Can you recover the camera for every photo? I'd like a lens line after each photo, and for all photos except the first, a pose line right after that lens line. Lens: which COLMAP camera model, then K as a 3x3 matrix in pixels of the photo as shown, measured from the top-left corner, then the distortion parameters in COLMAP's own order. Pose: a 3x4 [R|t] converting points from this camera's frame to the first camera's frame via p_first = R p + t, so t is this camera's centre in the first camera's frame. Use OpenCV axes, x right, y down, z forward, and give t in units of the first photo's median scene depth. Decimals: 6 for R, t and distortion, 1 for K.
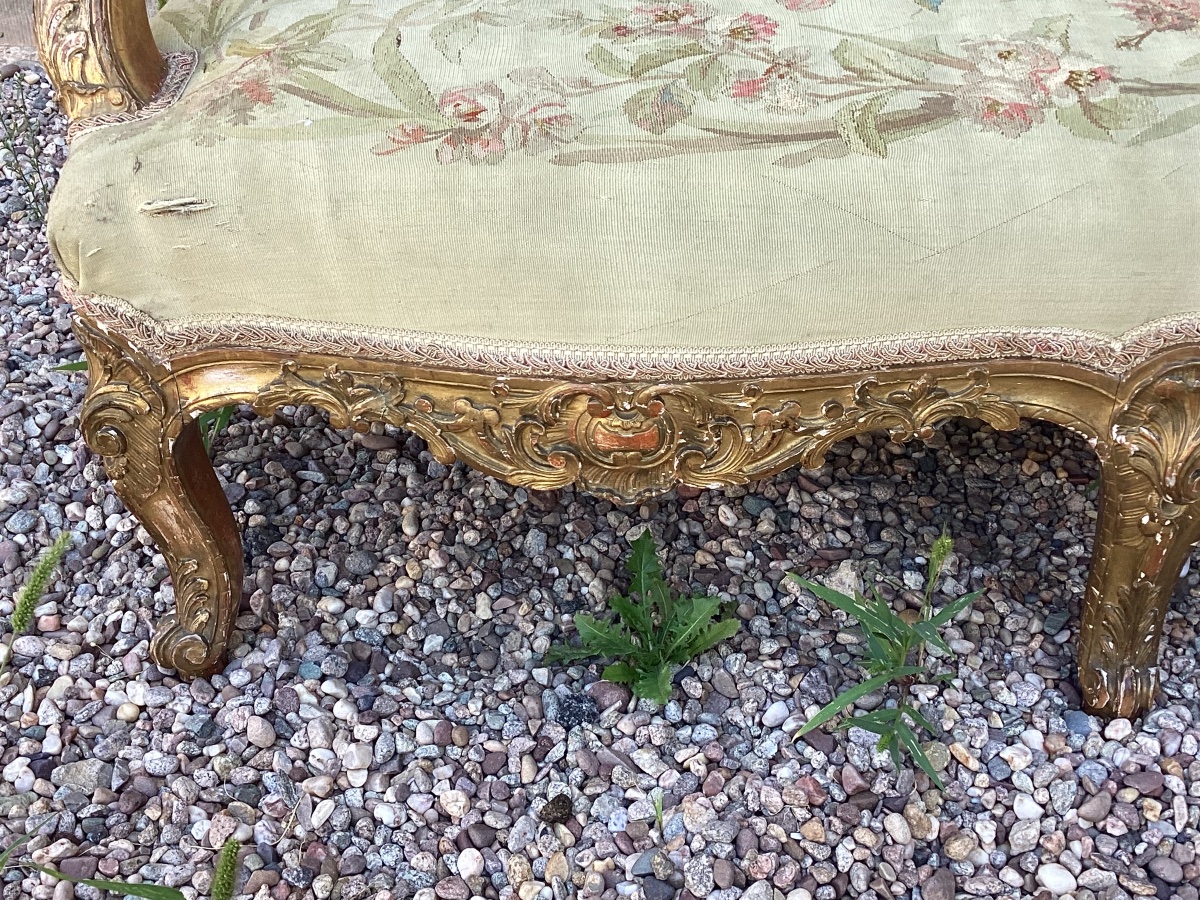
lens RADIAL K [[1572.7, 0, 610.8], [0, 1572.7, 448.1], [0, 0, 1]] dist [0.131272, -0.262623]
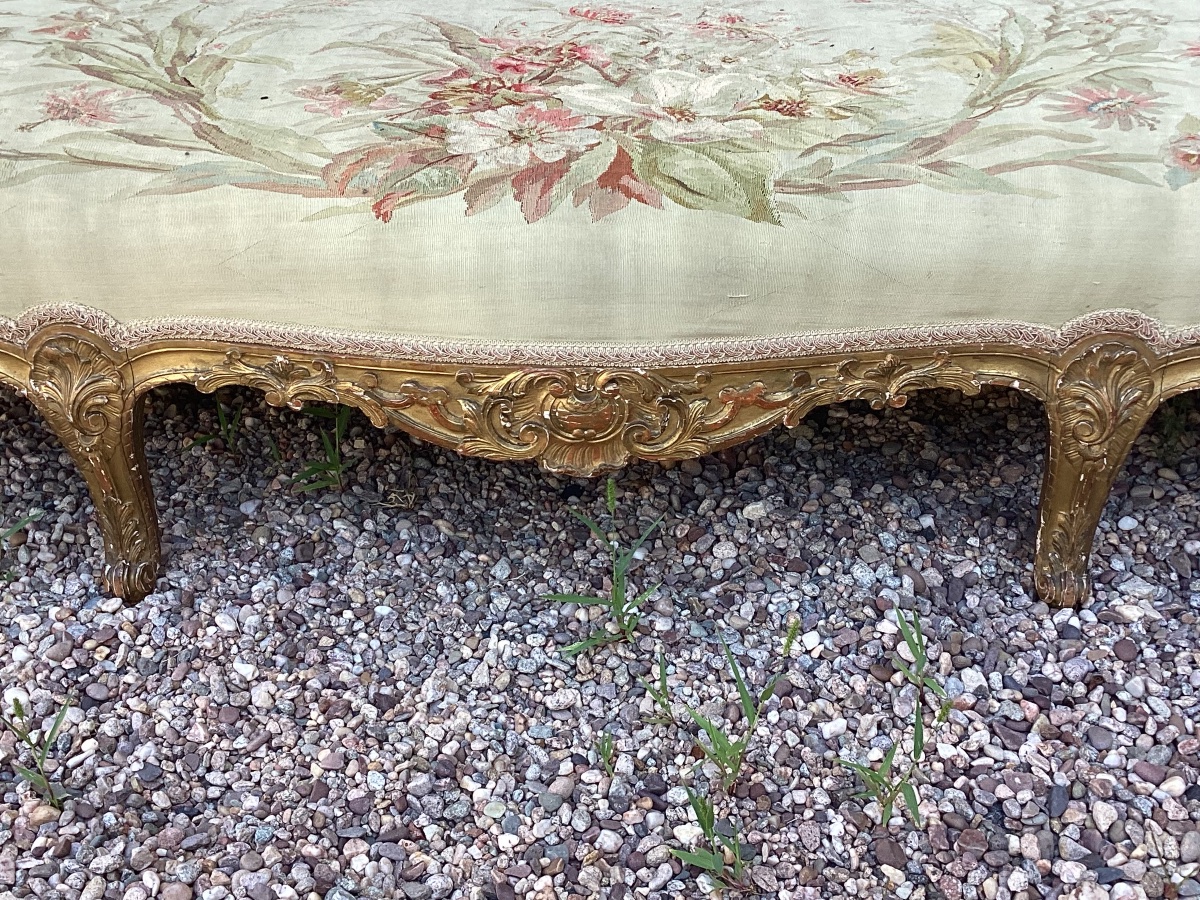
lens RADIAL K [[1572.7, 0, 610.8], [0, 1572.7, 448.1], [0, 0, 1]] dist [0.131272, -0.262623]
pose [[0.999687, 0.007484, 0.023863, 0.823152], [-0.005849, 0.997677, -0.067872, 0.146712], [-0.024315, 0.067711, 0.997409, -0.493842]]
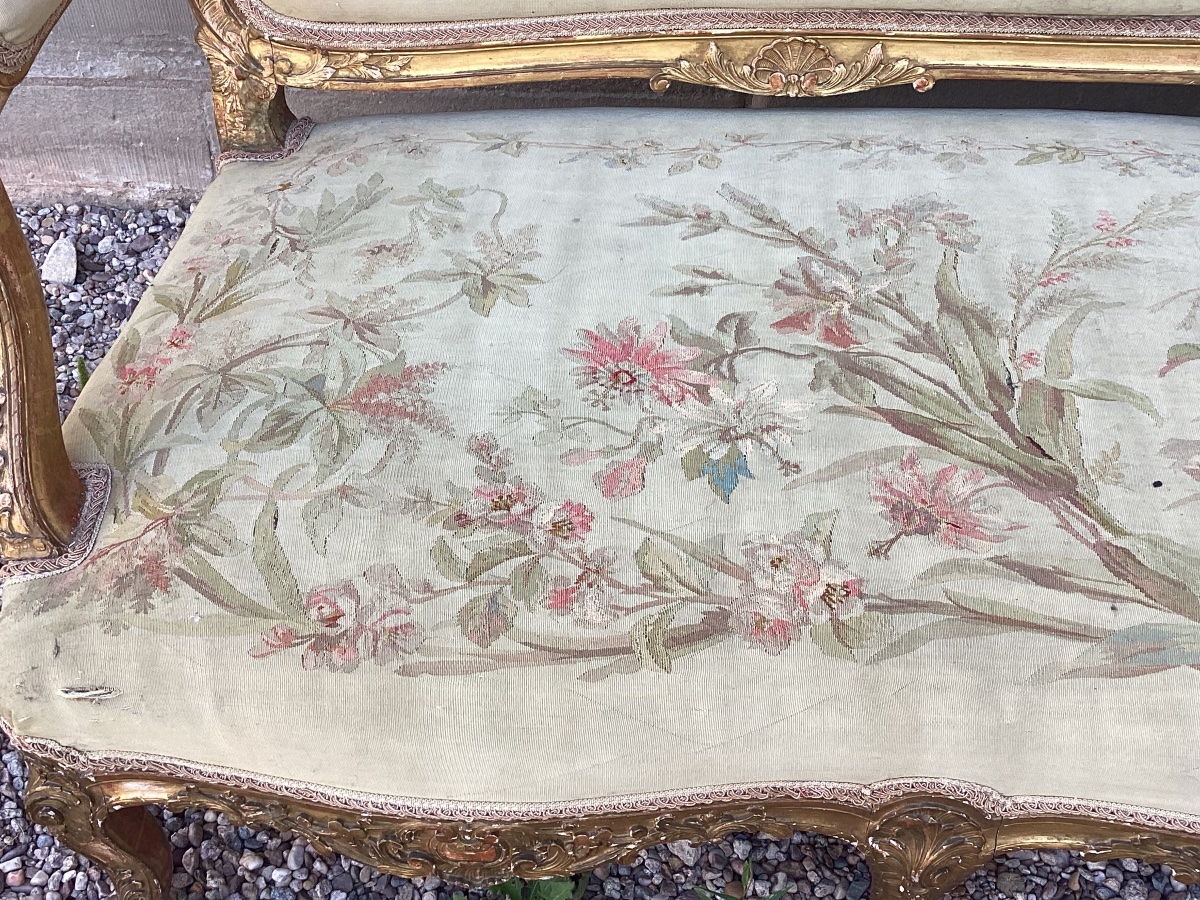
lens RADIAL K [[1572.7, 0, 610.8], [0, 1572.7, 448.1], [0, 0, 1]] dist [0.131272, -0.262623]
pose [[0.999995, -0.003014, -0.000405, 0.118941], [0.003040, 0.987520, 0.157466, -0.503170], [-0.000074, -0.157466, 0.987524, -0.159467]]
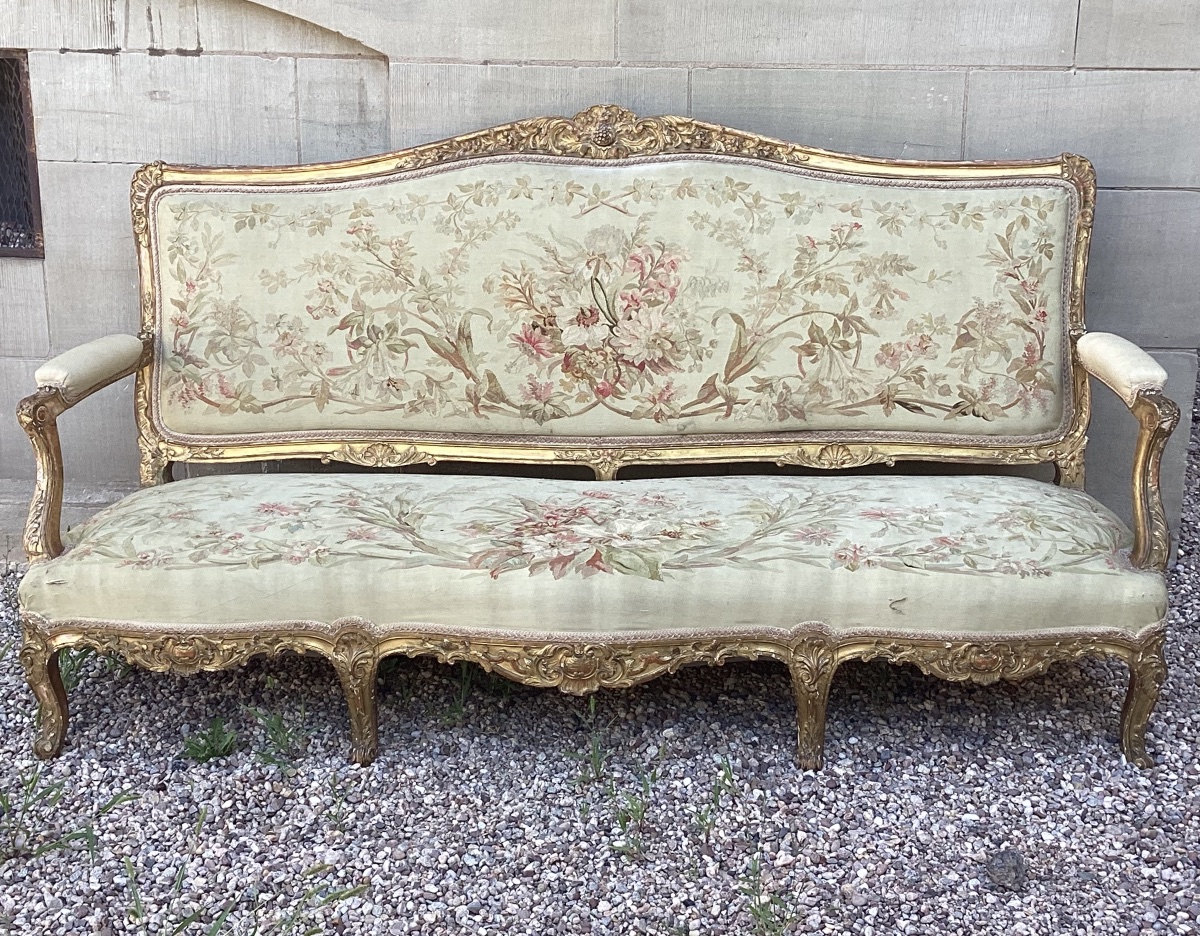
lens RADIAL K [[1783.6, 0, 628.2], [0, 1783.6, 471.2], [0, 0, 1]] dist [0.084359, 0.092842]
pose [[0.999690, 0.017693, -0.017524, 0.990379], [-0.022584, 0.940657, -0.338606, 0.880568], [0.010493, 0.338896, 0.940765, -2.637726]]
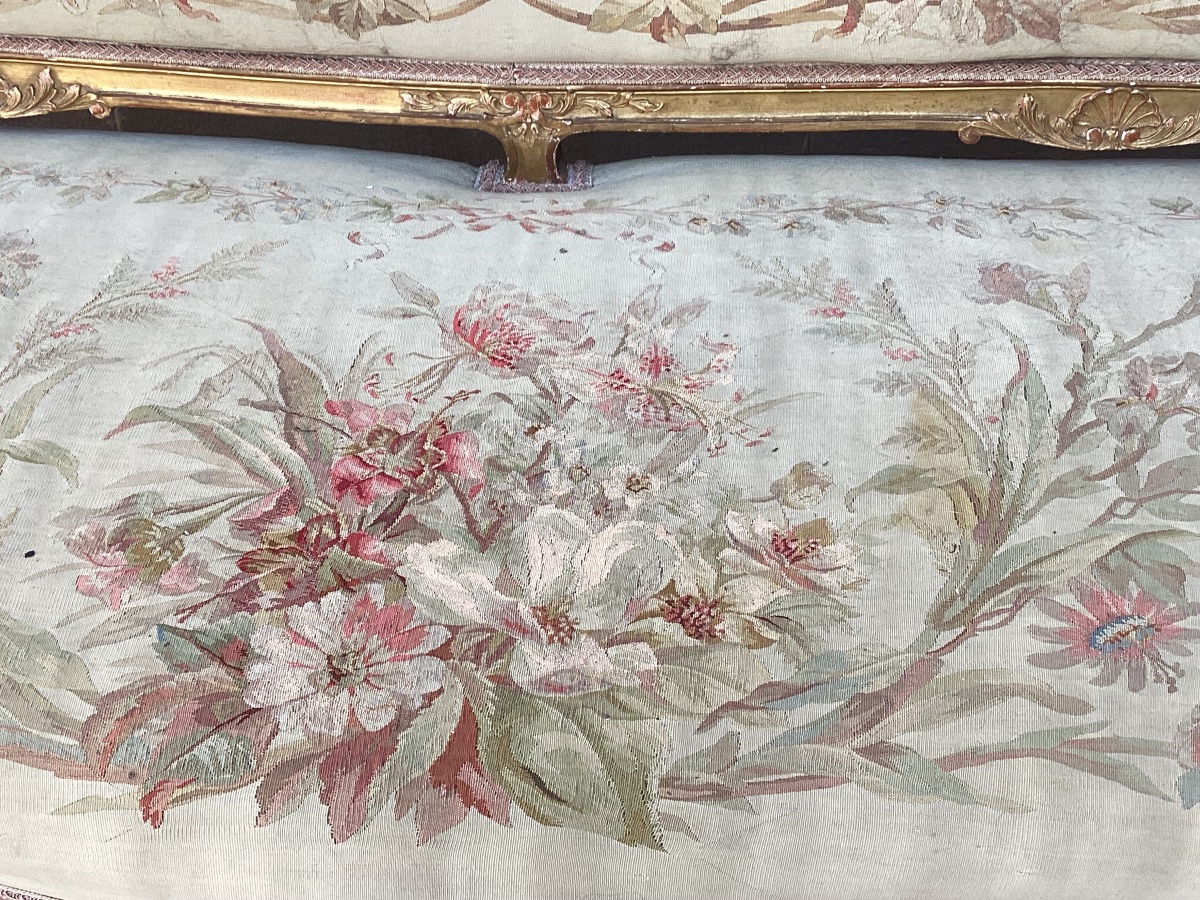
lens RADIAL K [[1572.7, 0, 610.8], [0, 1572.7, 448.1], [0, 0, 1]] dist [0.131272, -0.262623]
pose [[0.999296, 0.029898, -0.022676, 0.983116], [-0.024665, 0.978759, 0.203526, -0.618399], [0.028280, -0.202824, 0.978807, -0.126454]]
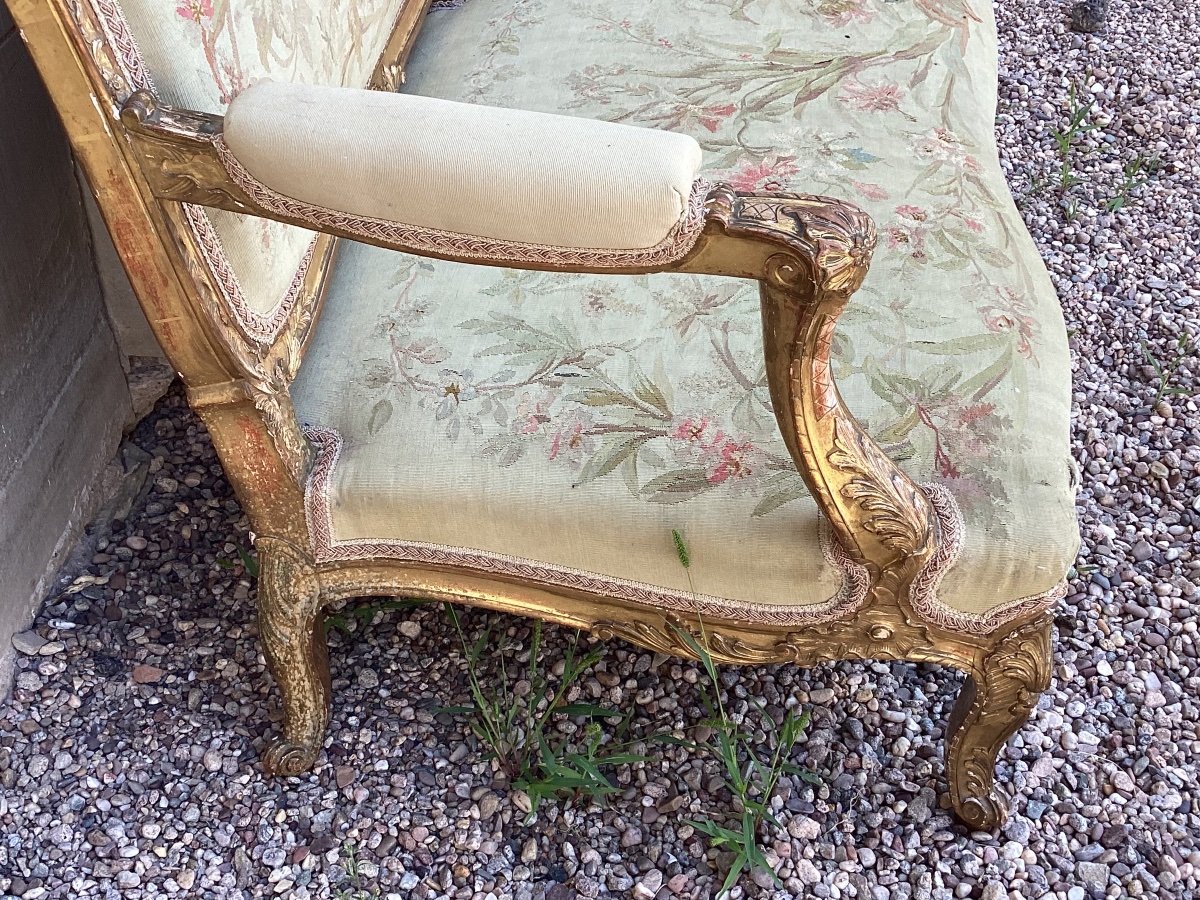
lens RADIAL K [[1504.3, 0, 600.0], [0, 1504.3, 450.0], [0, 0, 1]] dist [-0.006756, -0.006210]
pose [[0.022965, -0.614907, 0.788265, -1.334708], [0.601850, 0.638091, 0.480226, -1.070852], [-0.798279, 0.463390, 0.384735, 0.763235]]
